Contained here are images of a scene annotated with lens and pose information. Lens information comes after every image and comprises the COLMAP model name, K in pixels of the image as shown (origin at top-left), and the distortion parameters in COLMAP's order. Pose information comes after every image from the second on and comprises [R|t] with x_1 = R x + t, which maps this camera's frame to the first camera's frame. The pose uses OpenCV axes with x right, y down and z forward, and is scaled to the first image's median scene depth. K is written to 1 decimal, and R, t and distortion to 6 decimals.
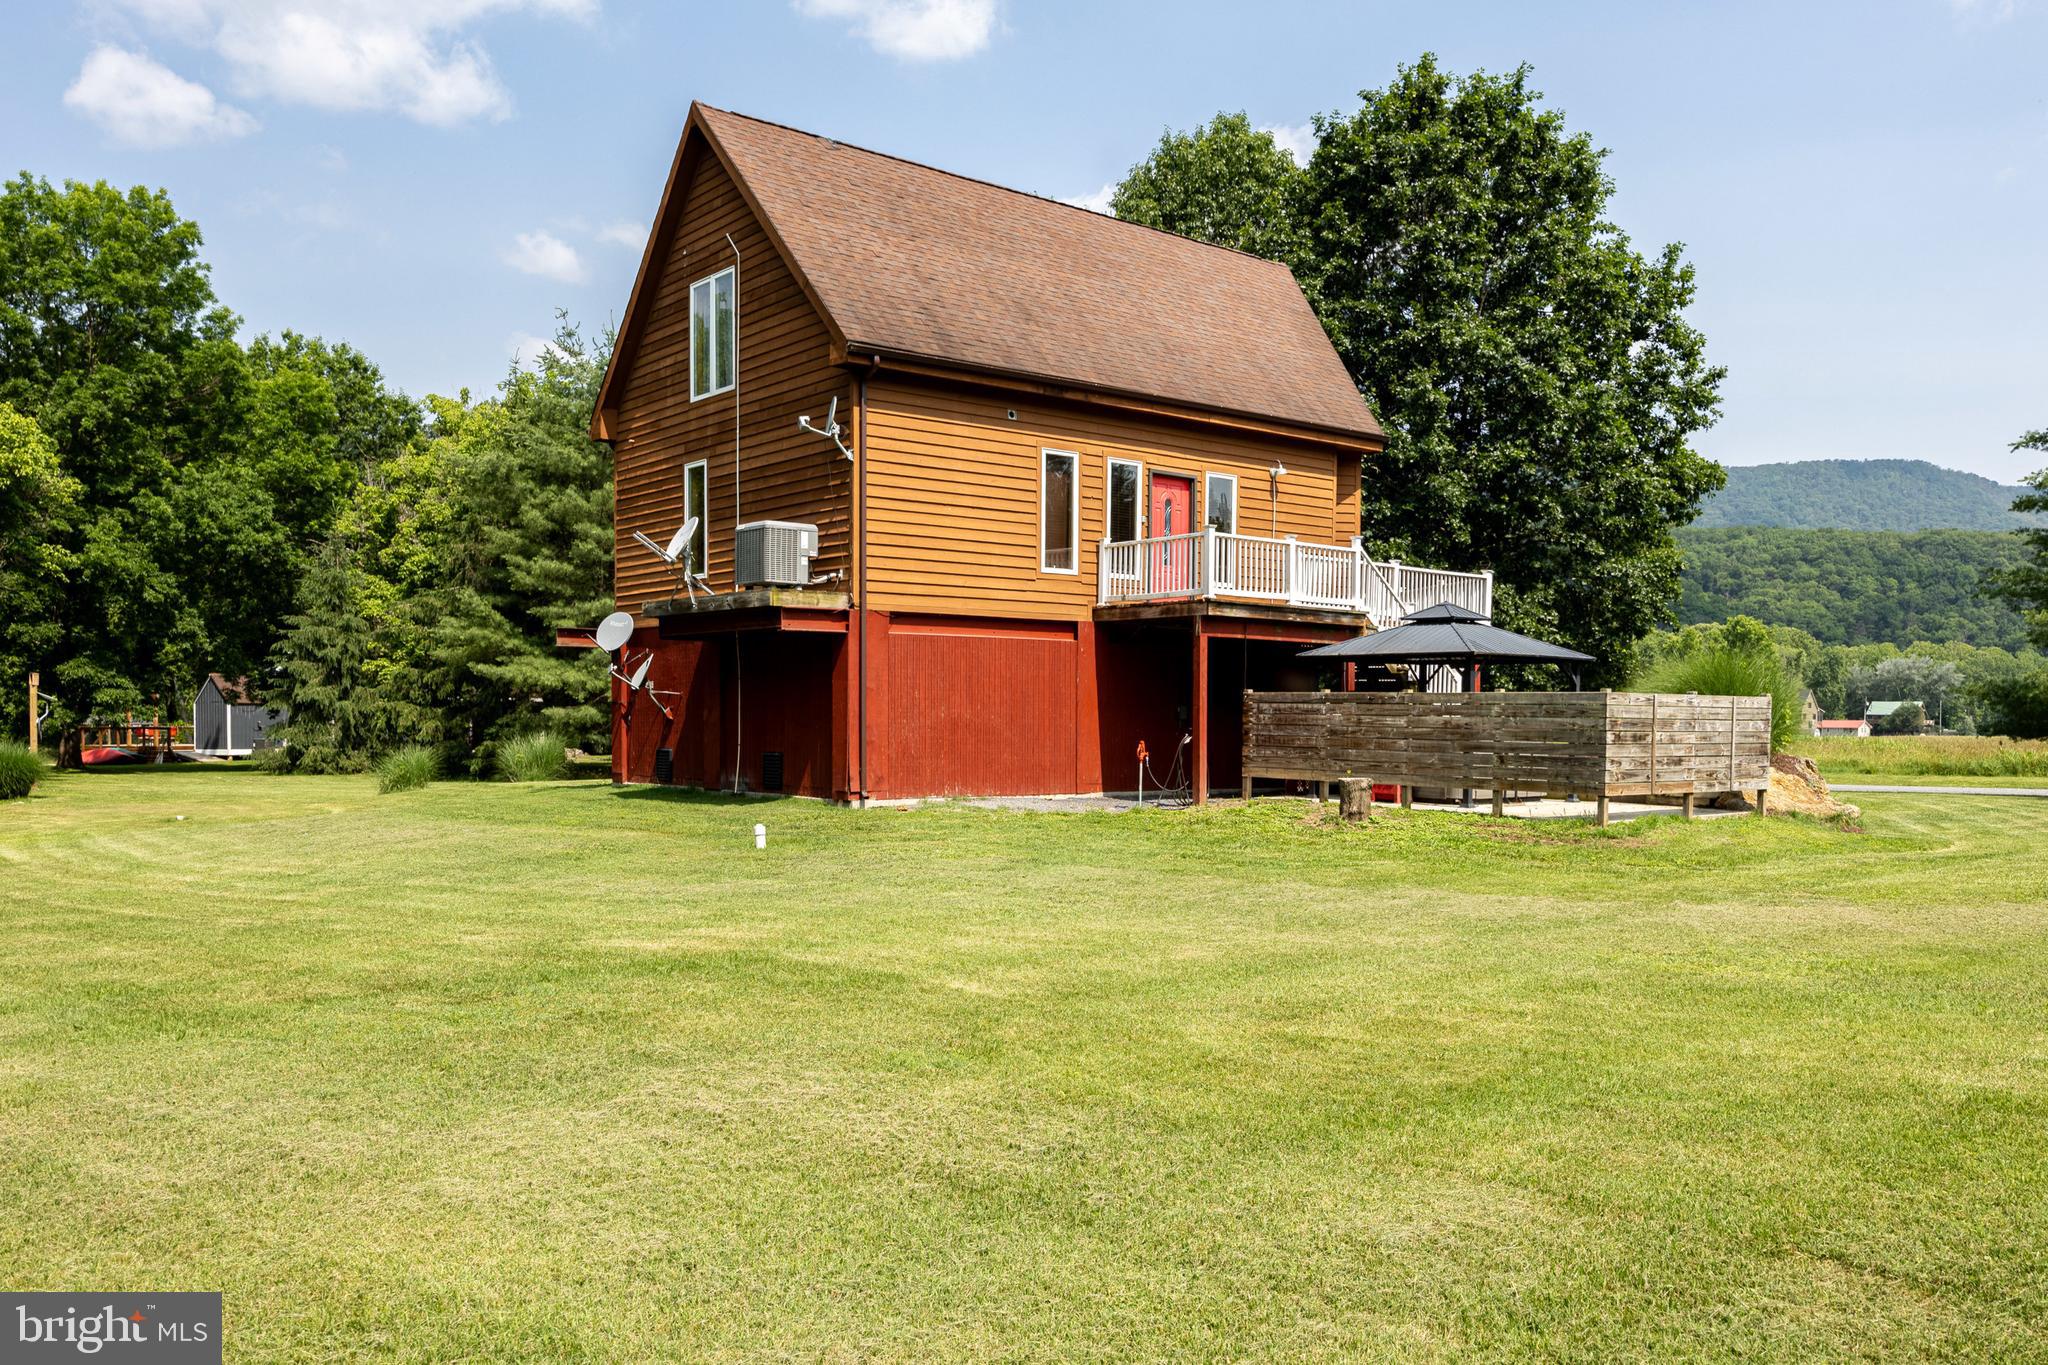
lens RADIAL K [[1561.5, 0, 1024.0], [0, 1561.5, 682.5], [0, 0, 1]] dist [0.002418, 0.001198]
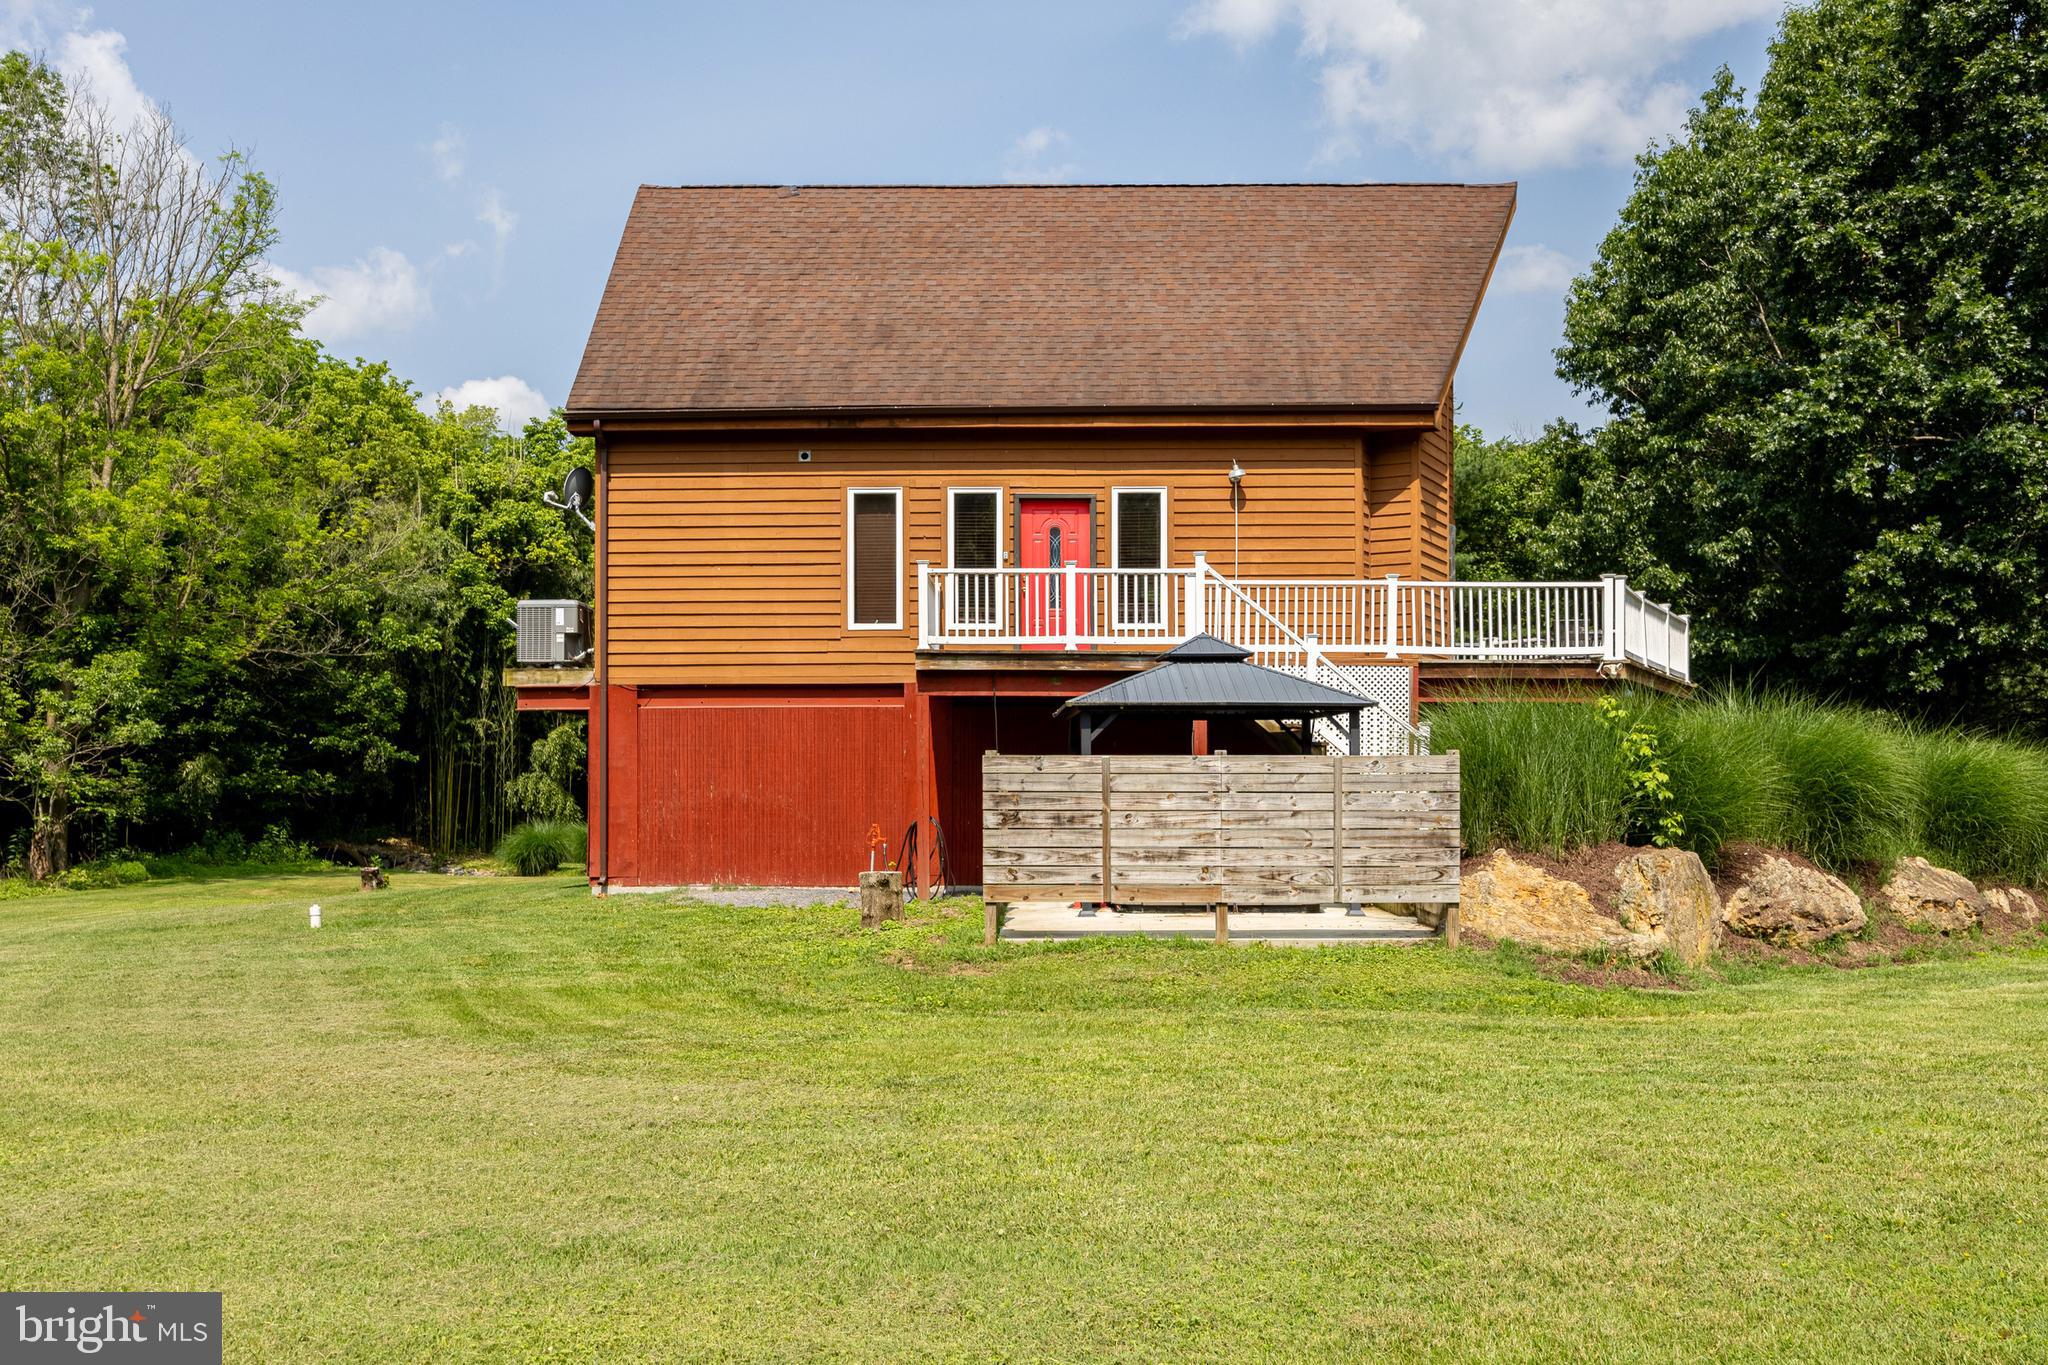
lens RADIAL K [[1724.7, 0, 1024.0], [0, 1724.7, 682.5], [0, 0, 1]] dist [0.001293, -0.002188]
pose [[0.780382, -0.049464, -0.623344, 0.733930], [0.021132, 0.998383, -0.052769, 0.012519], [0.624946, 0.028007, 0.780165, 0.332028]]
